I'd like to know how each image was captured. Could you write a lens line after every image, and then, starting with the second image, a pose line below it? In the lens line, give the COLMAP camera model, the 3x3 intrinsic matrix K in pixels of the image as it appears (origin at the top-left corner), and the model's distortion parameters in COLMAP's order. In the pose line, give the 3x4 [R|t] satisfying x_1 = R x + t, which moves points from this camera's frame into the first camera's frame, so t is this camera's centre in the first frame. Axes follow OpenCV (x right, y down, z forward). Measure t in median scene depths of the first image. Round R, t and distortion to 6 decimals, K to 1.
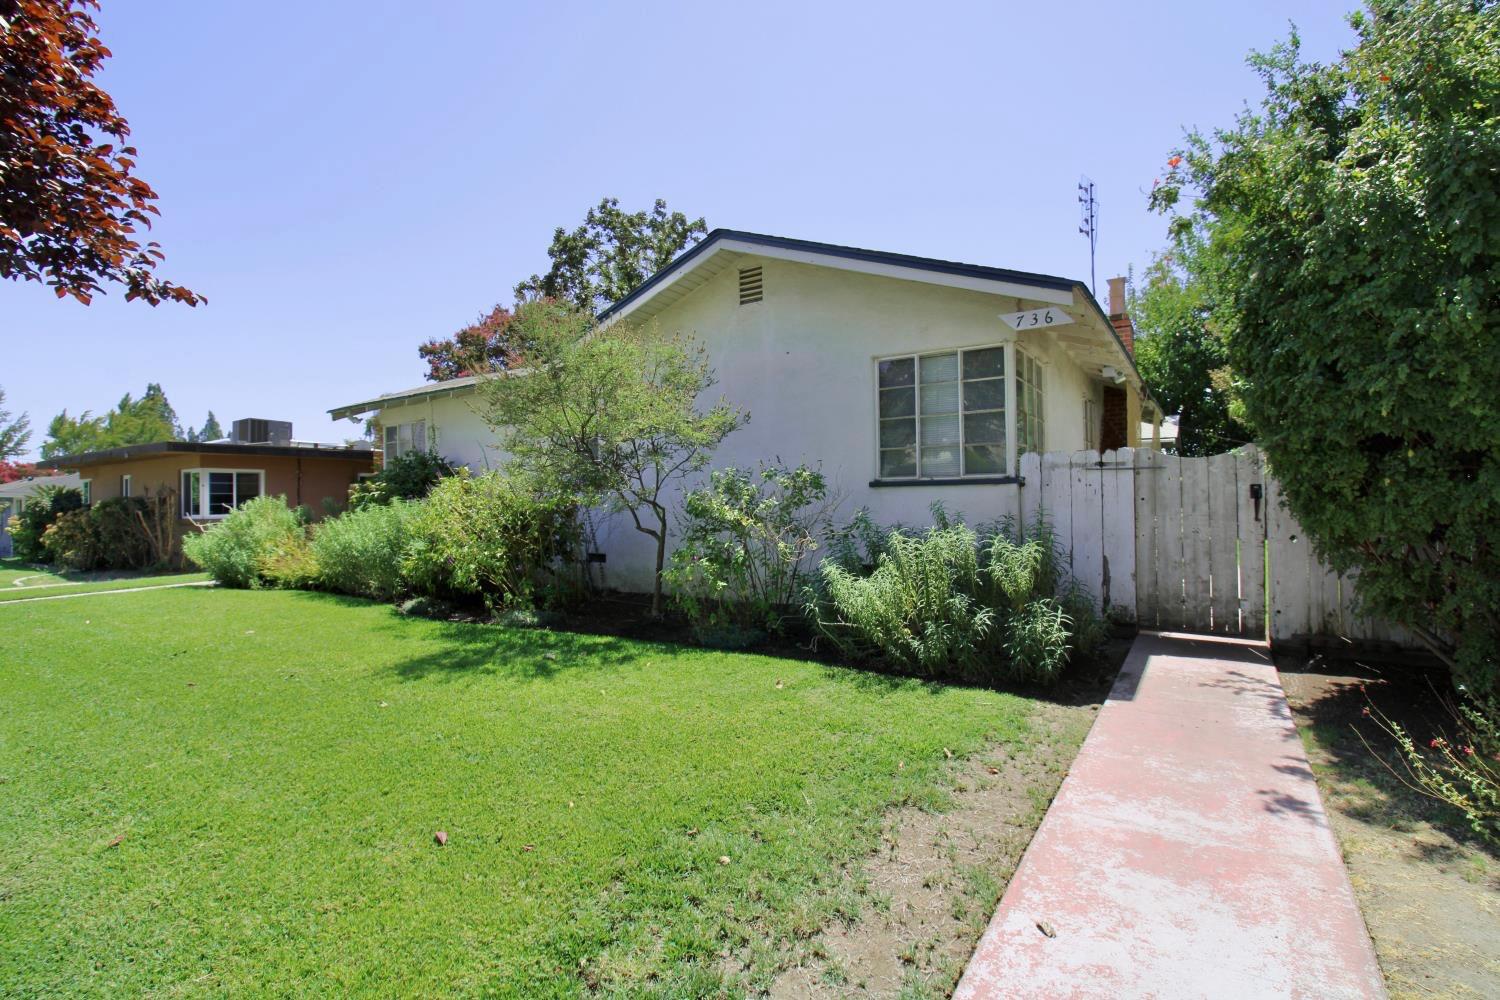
lens RADIAL K [[691.7, 0, 750.0], [0, 691.7, 500.0], [0, 0, 1]] dist [-0.001446, -0.012907]
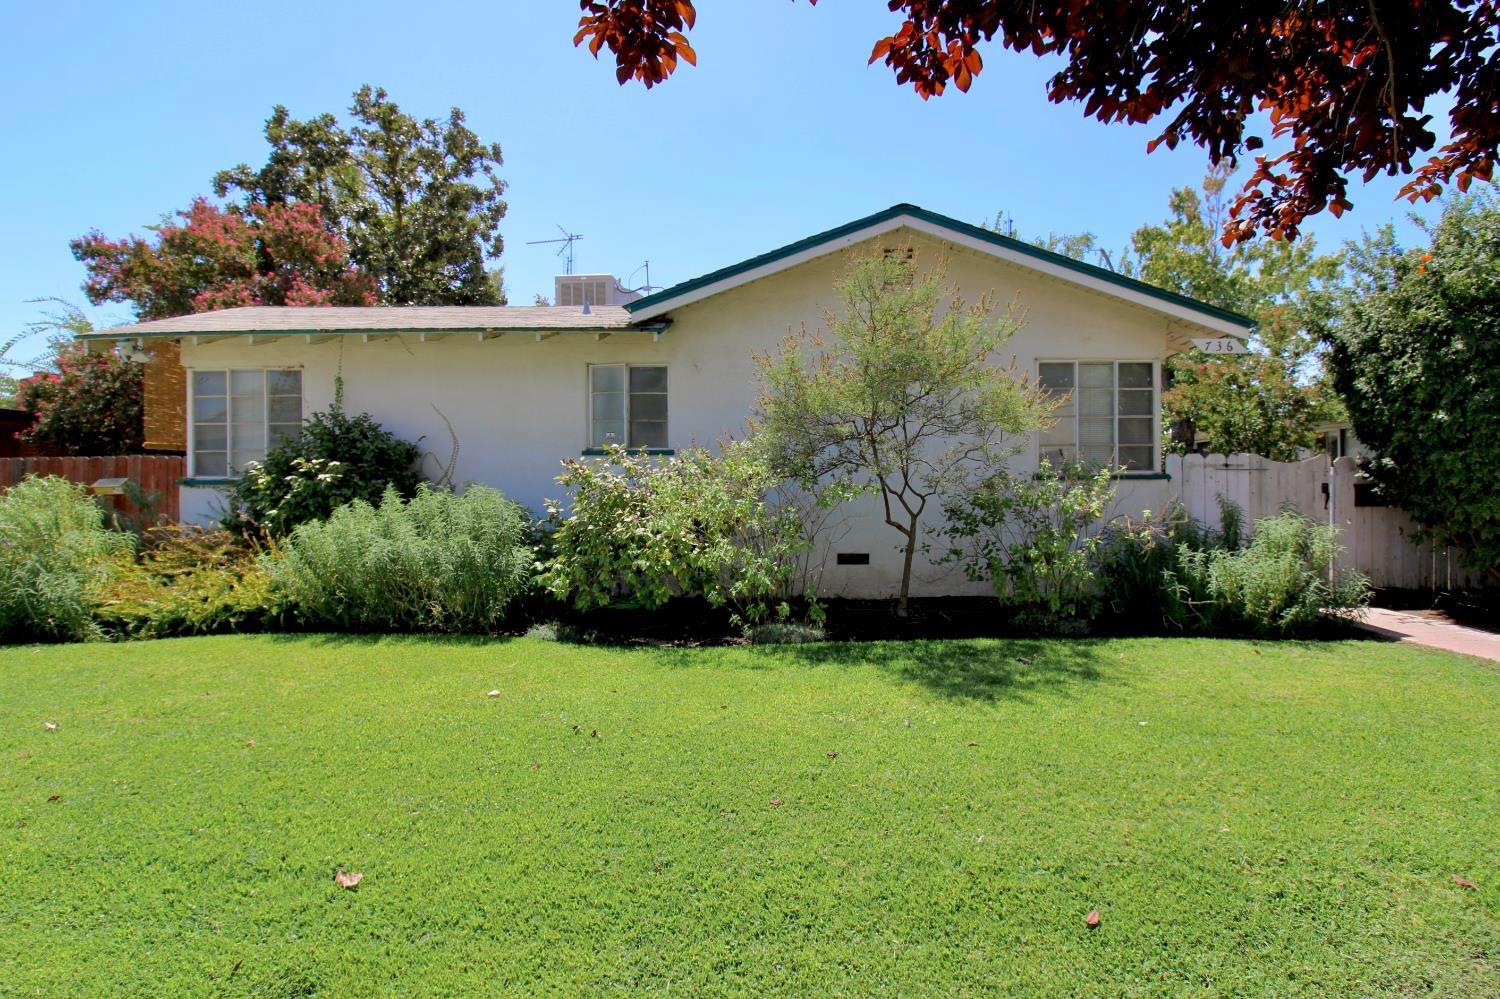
lens RADIAL K [[740.7, 0, 750.0], [0, 740.7, 499.5], [0, 0, 1]] dist [0.000513, -0.000071]
pose [[0.845818, 0.000985, 0.533470, -0.718417], [-0.007145, 0.999930, 0.009481, 0.002983], [-0.533423, -0.011830, 0.845766, 0.238923]]
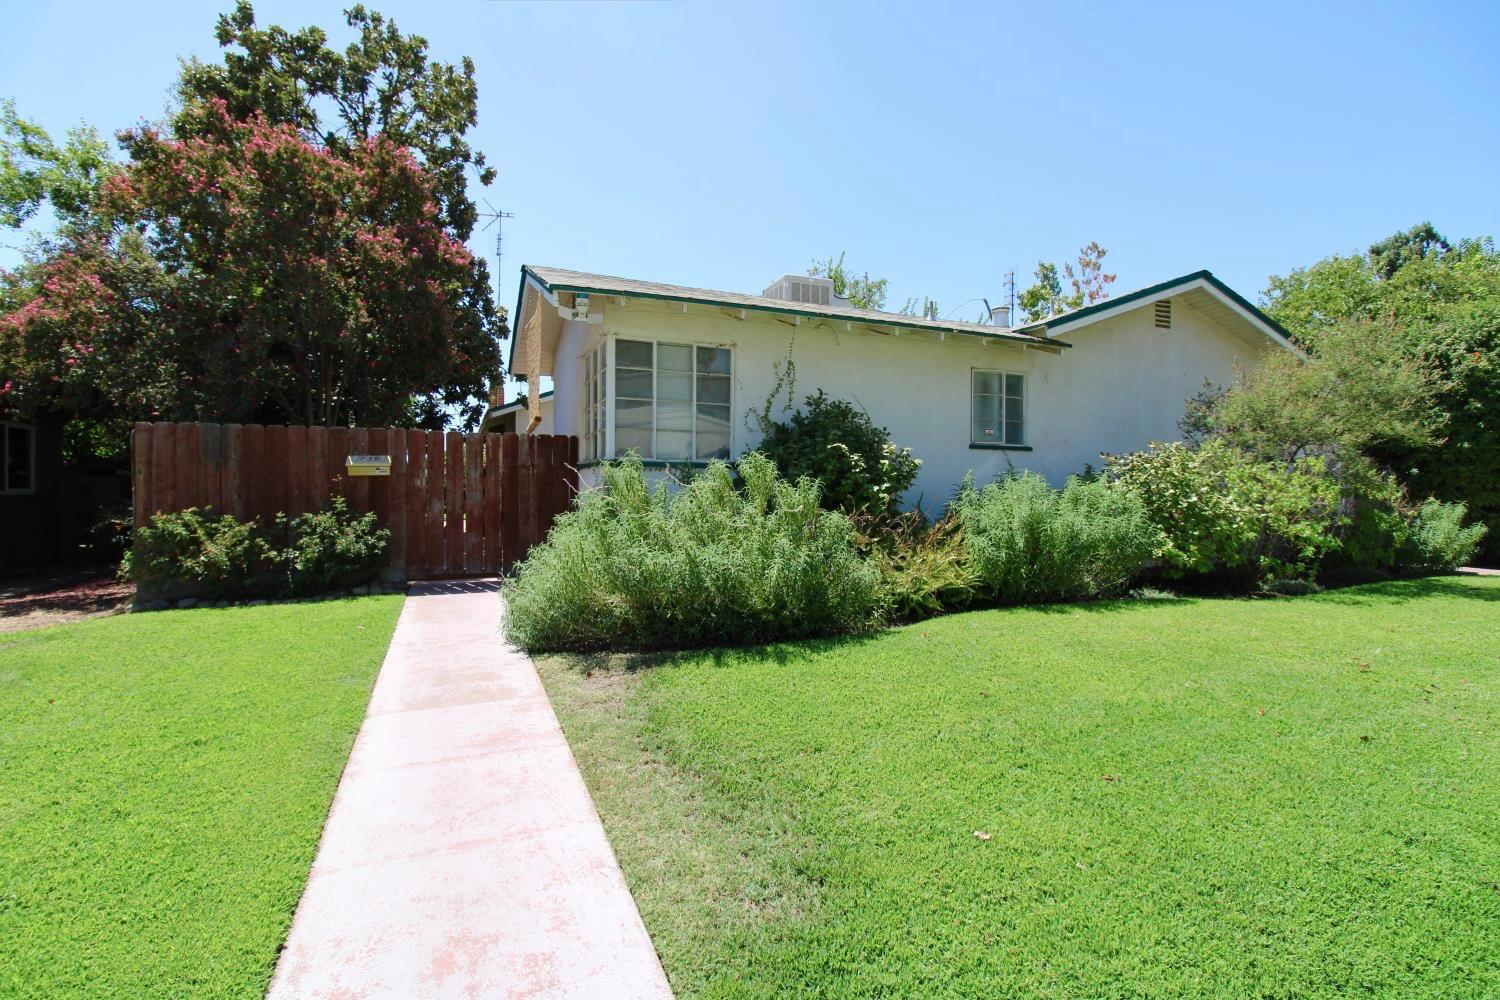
lens RADIAL K [[702.4, 0, 715.2], [0, 702.4, 506.2], [0, 0, 1]] dist [-0.002117, -0.000506]
pose [[0.554761, -0.003524, 0.832002, -1.442211], [-0.018368, 0.999695, 0.016482, 0.029361], [-0.831807, -0.024426, 0.554527, 0.899084]]
